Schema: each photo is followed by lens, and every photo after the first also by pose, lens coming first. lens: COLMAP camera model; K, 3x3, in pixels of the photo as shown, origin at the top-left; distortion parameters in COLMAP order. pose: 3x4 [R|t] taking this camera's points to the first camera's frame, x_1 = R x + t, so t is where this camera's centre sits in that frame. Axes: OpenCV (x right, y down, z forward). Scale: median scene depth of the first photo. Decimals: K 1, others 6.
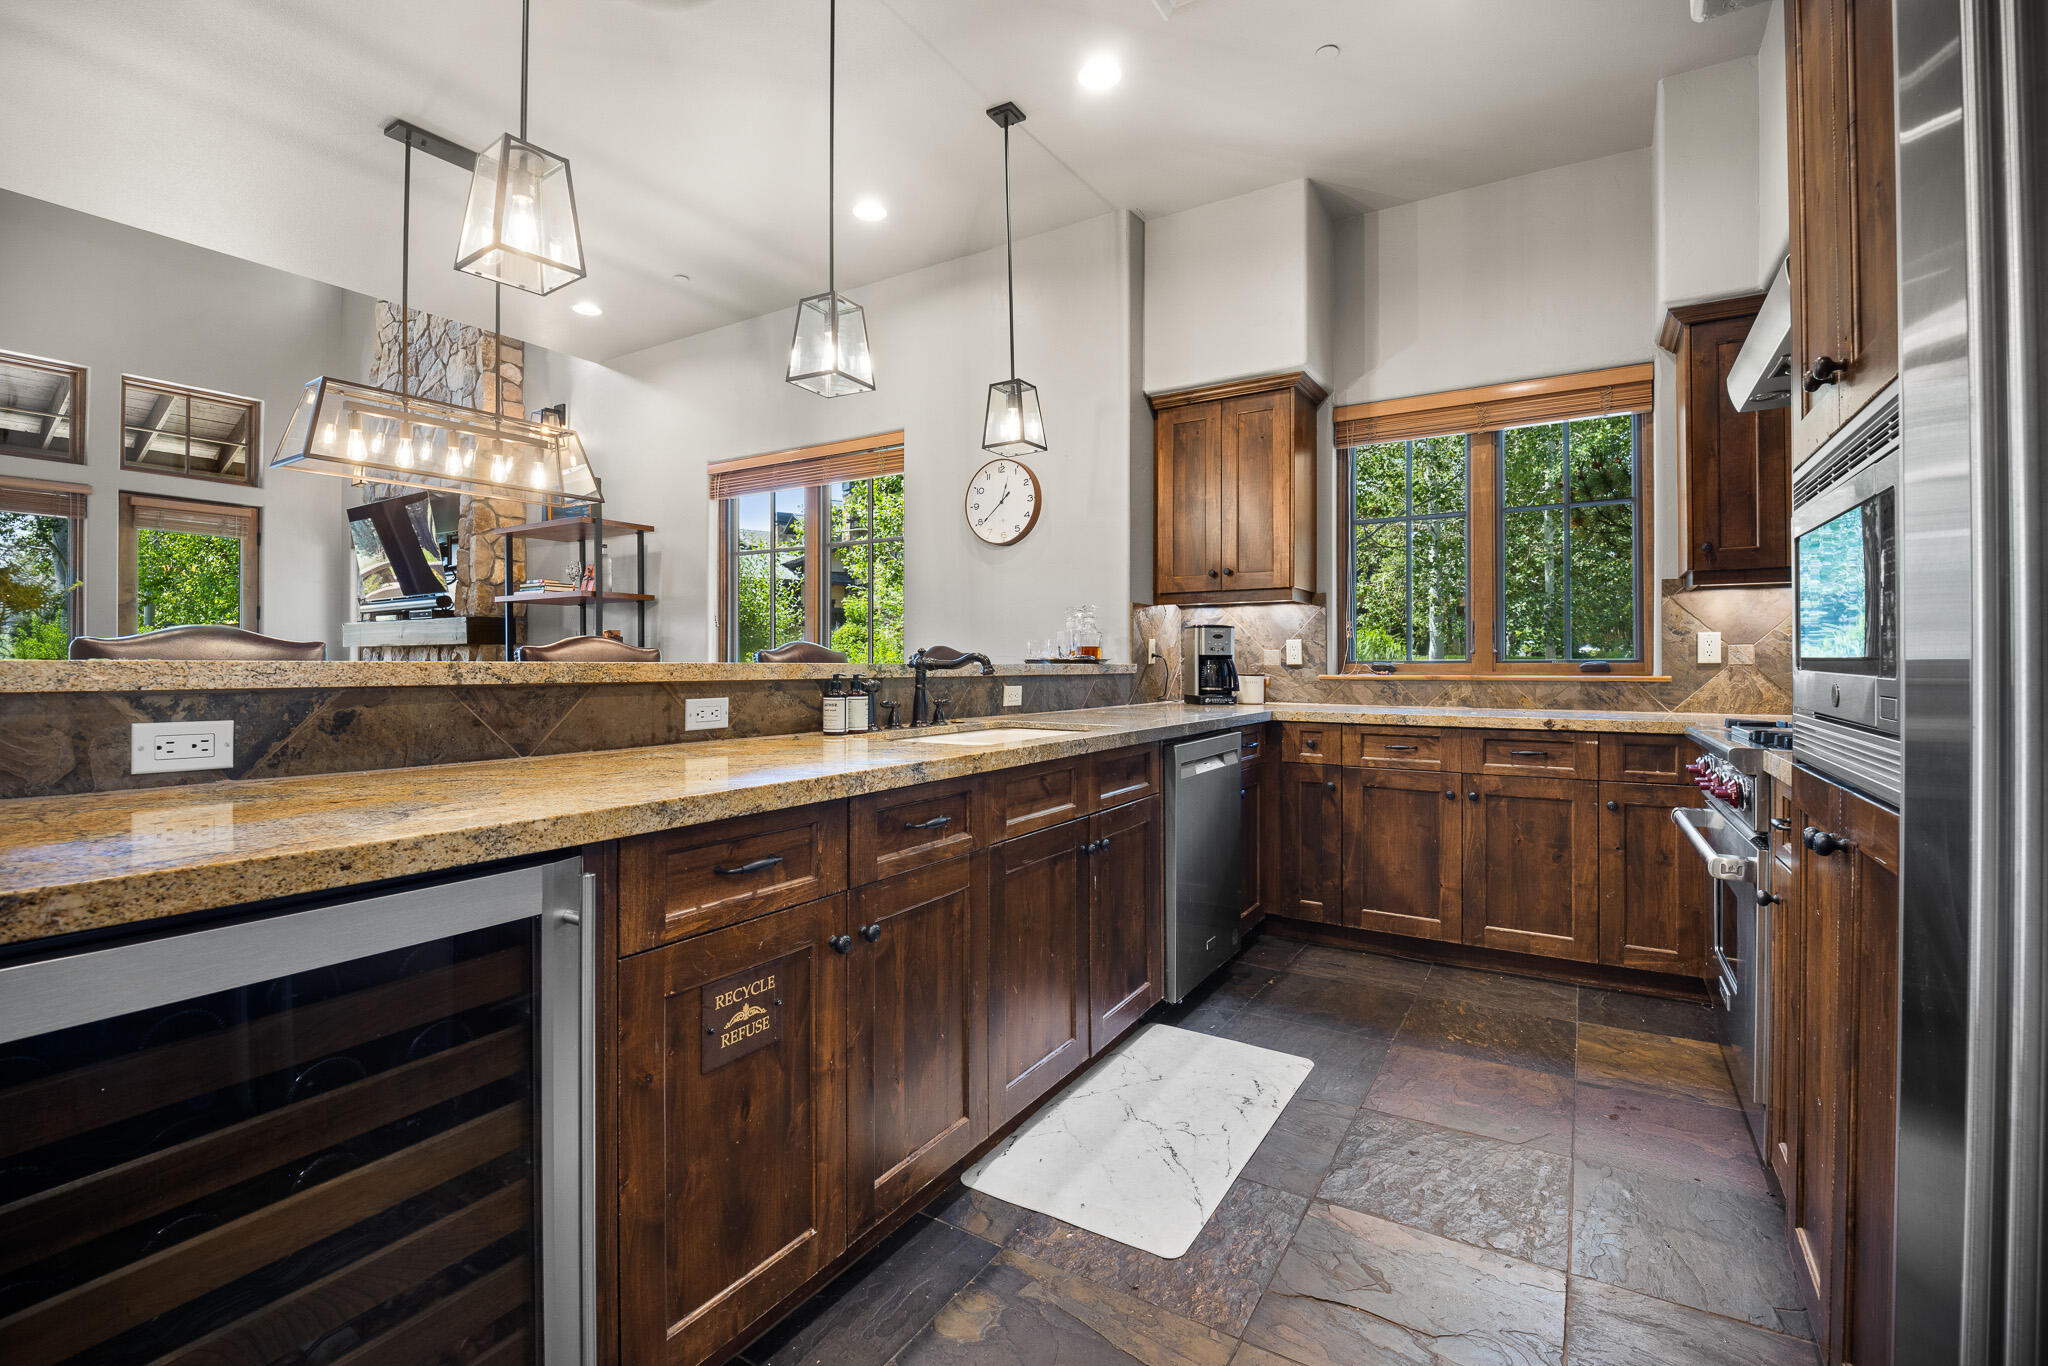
lens RADIAL K [[911.6, 0, 1007.1], [0, 911.6, 671.2], [0, 0, 1]] dist [-0.009166, -0.004262]
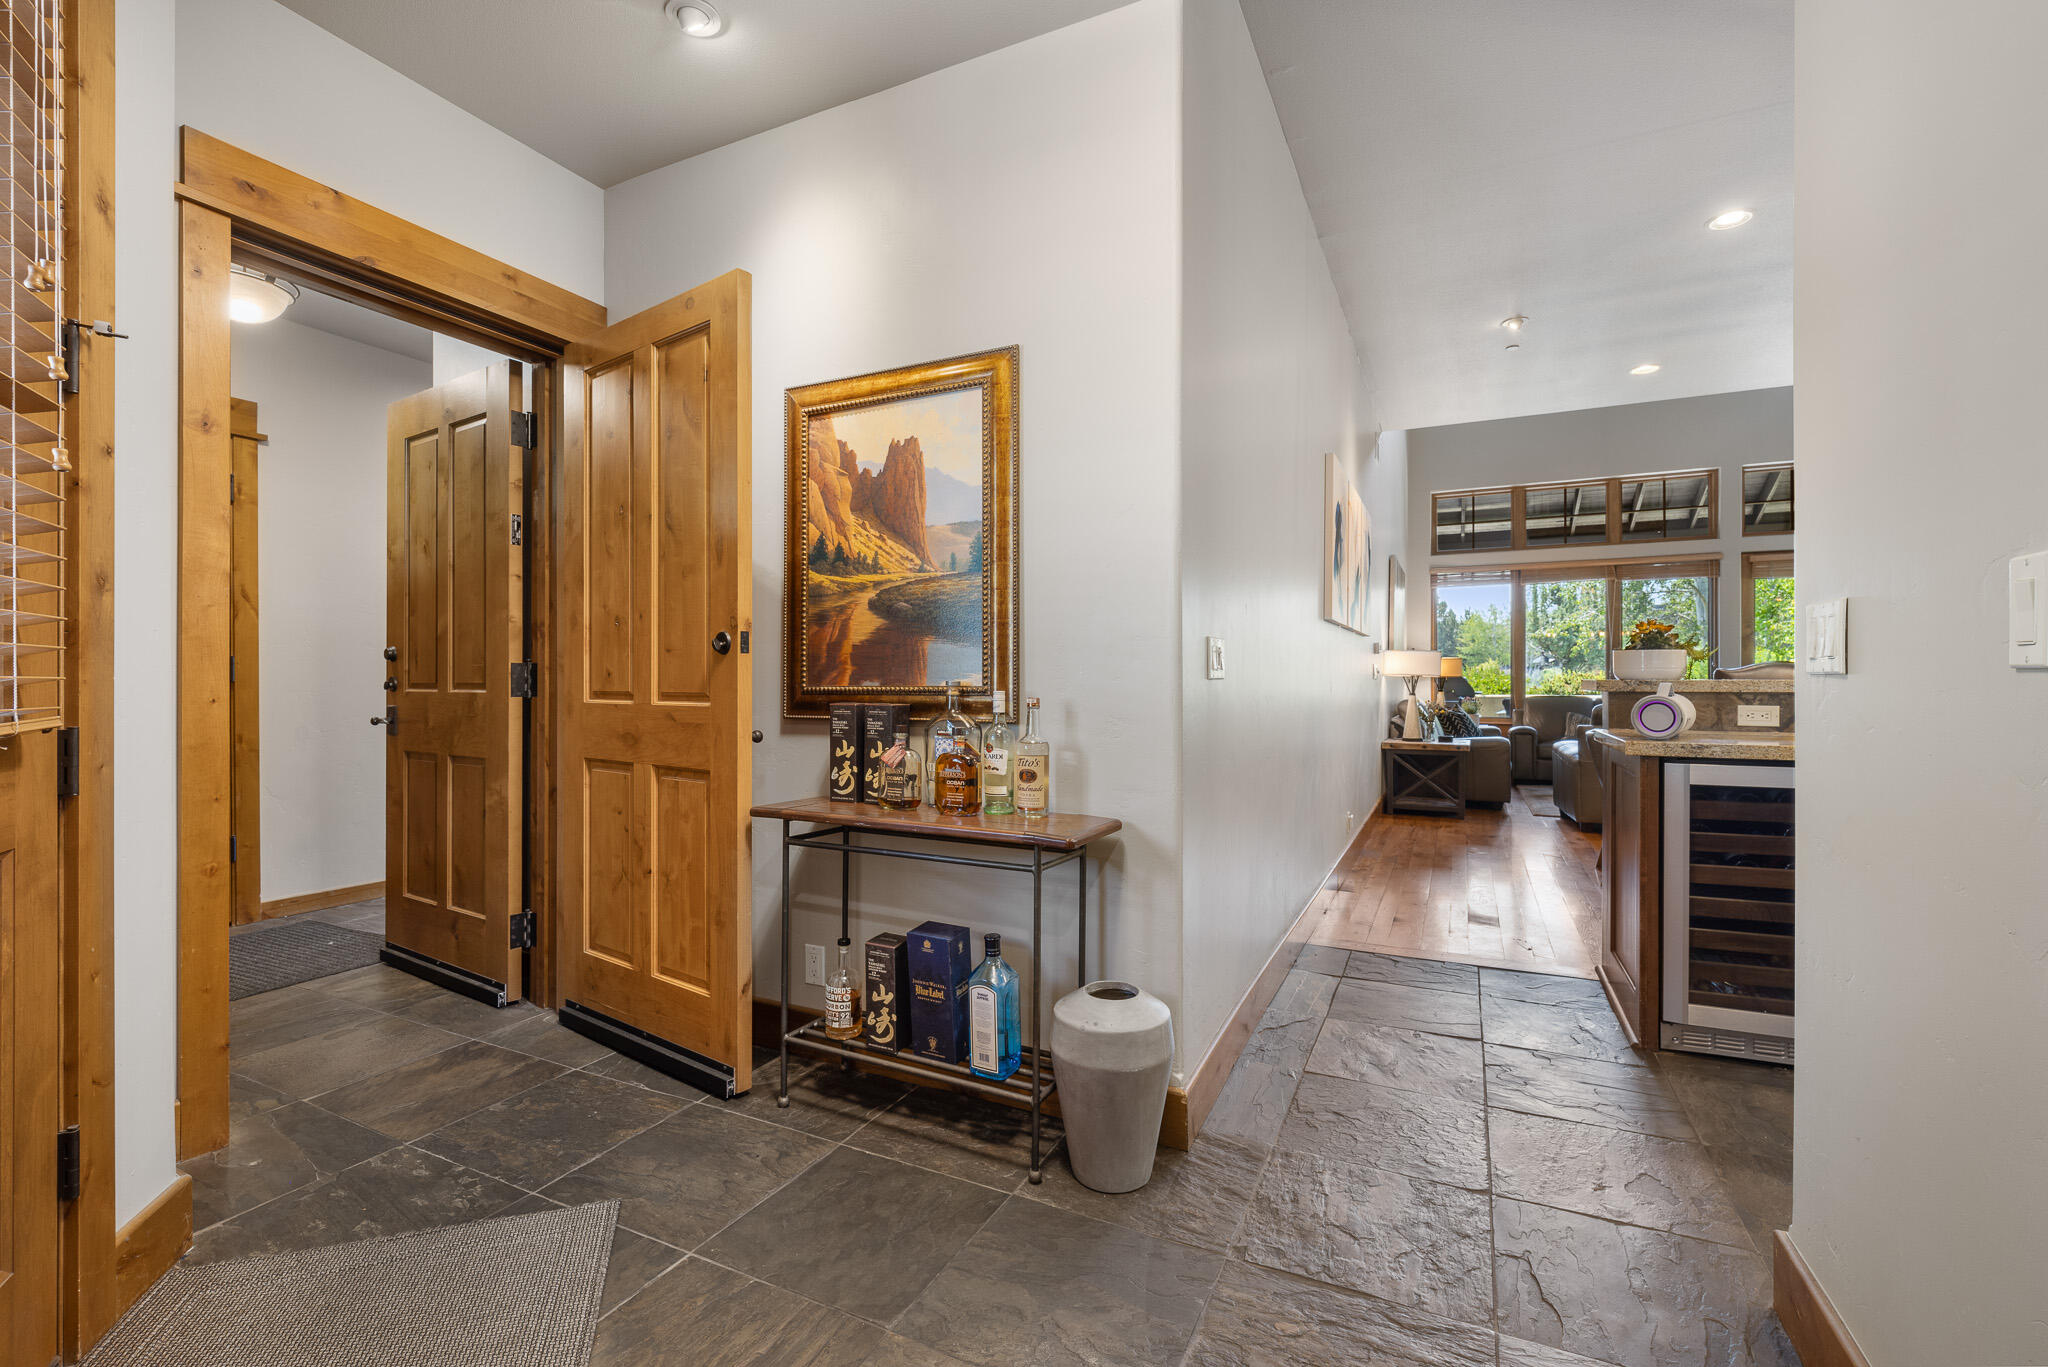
lens RADIAL K [[911.6, 0, 1007.9], [0, 911.6, 679.5], [0, 0, 1]] dist [-0.009166, -0.004262]
pose [[0.106500, -0.007862, -0.994282, 0.497980], [-0.004238, 0.999956, -0.008361, 0.006385], [0.994304, 0.005104, 0.106462, -0.487549]]
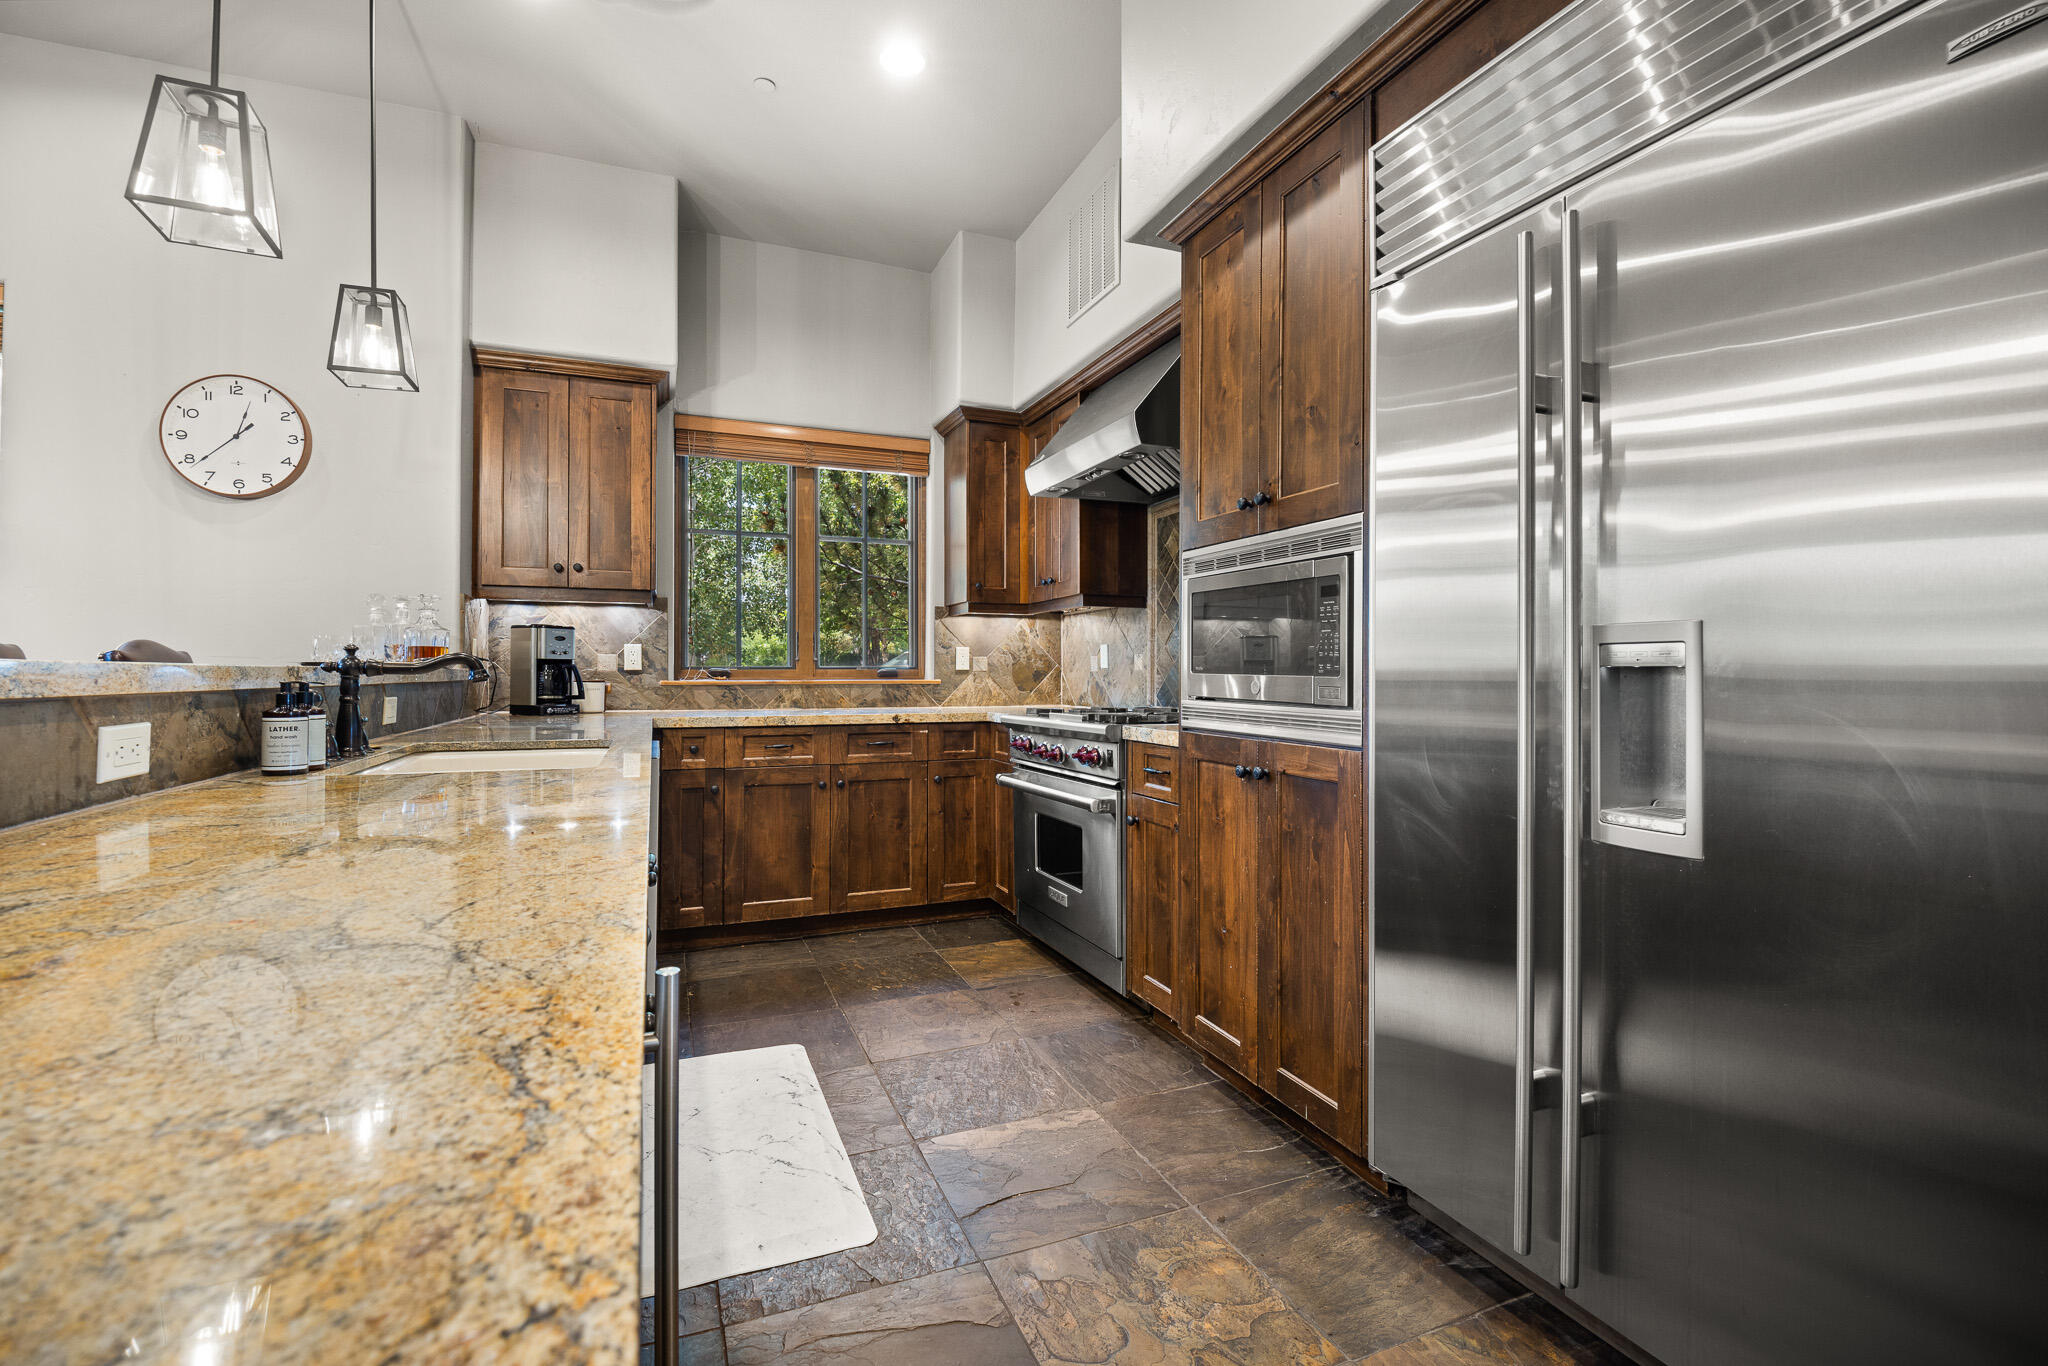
lens RADIAL K [[911.6, 0, 1027.7], [0, 911.6, 677.4], [0, 0, 1]] dist [-0.009166, -0.004262]
pose [[0.568946, -0.003341, 0.822368, -0.287070], [0.004254, 0.999990, 0.001120, 0.001455], [-0.822364, 0.002861, 0.568955, 0.133464]]
